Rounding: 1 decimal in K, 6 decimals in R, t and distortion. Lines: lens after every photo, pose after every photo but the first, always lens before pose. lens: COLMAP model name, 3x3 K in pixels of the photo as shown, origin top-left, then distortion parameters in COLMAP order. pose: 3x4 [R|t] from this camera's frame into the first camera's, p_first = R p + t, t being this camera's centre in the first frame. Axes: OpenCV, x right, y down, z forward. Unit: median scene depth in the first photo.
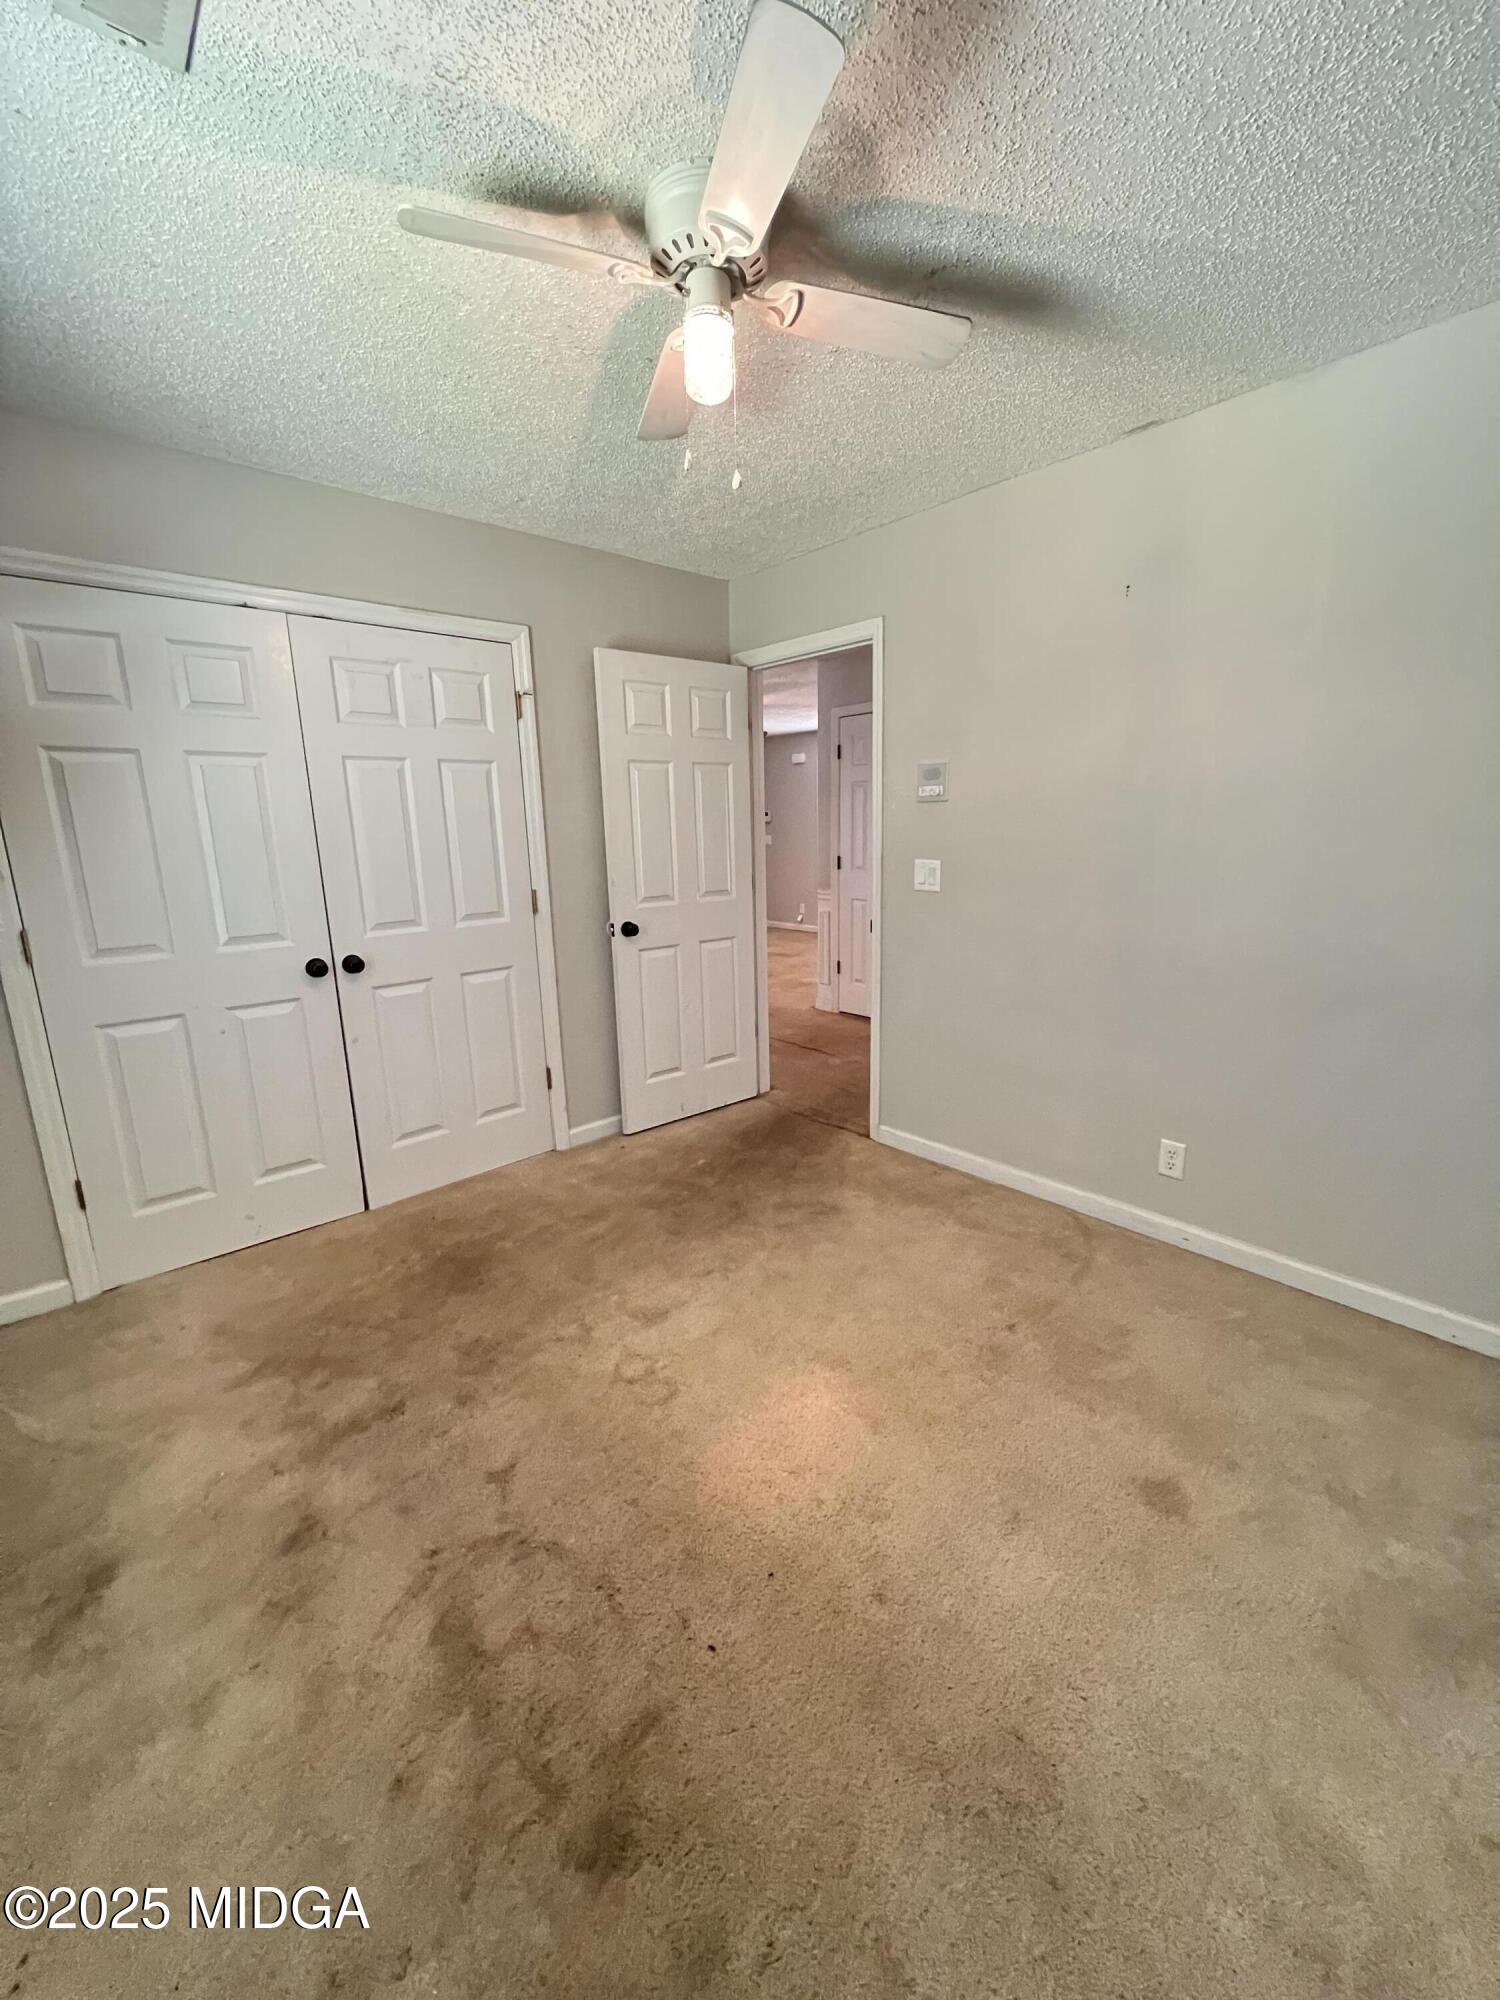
lens RADIAL K [[798.8, 0, 746.1], [0, 798.8, 994.1], [0, 0, 1]] dist [0.000474, 0.000270]
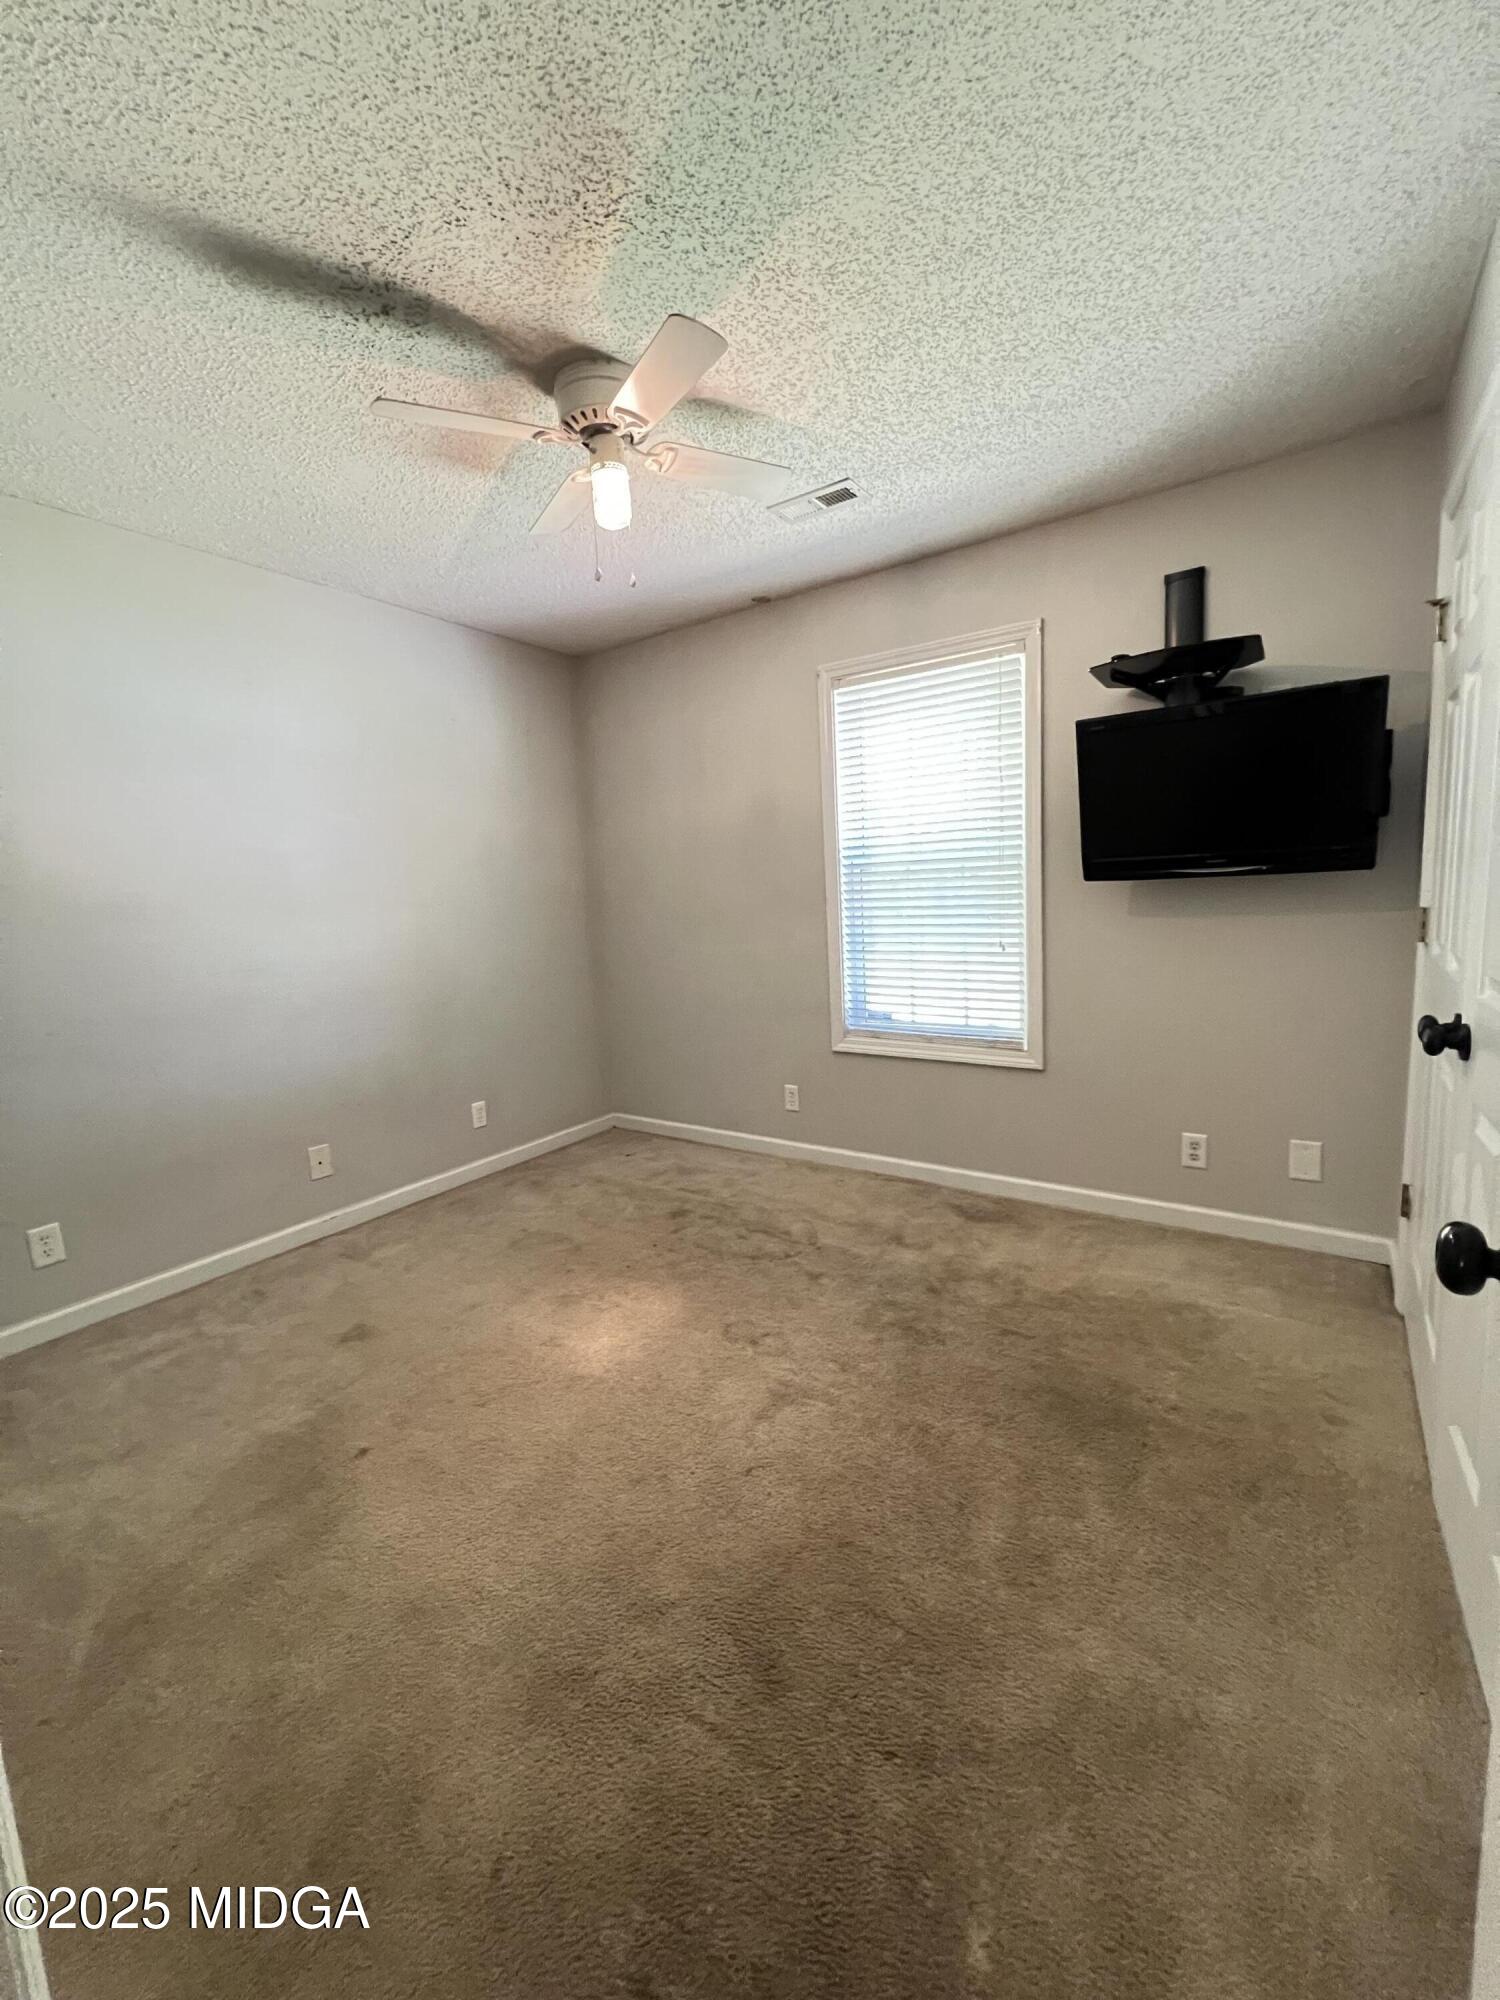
lens RADIAL K [[798.8, 0, 746.1], [0, 798.8, 994.1], [0, 0, 1]] dist [0.000474, 0.000270]
pose [[-0.969791, 0.084841, -0.228710, 0.097223], [0.005064, 0.944371, 0.328844, -0.327288], [0.243886, 0.317751, -0.916272, 1.876202]]
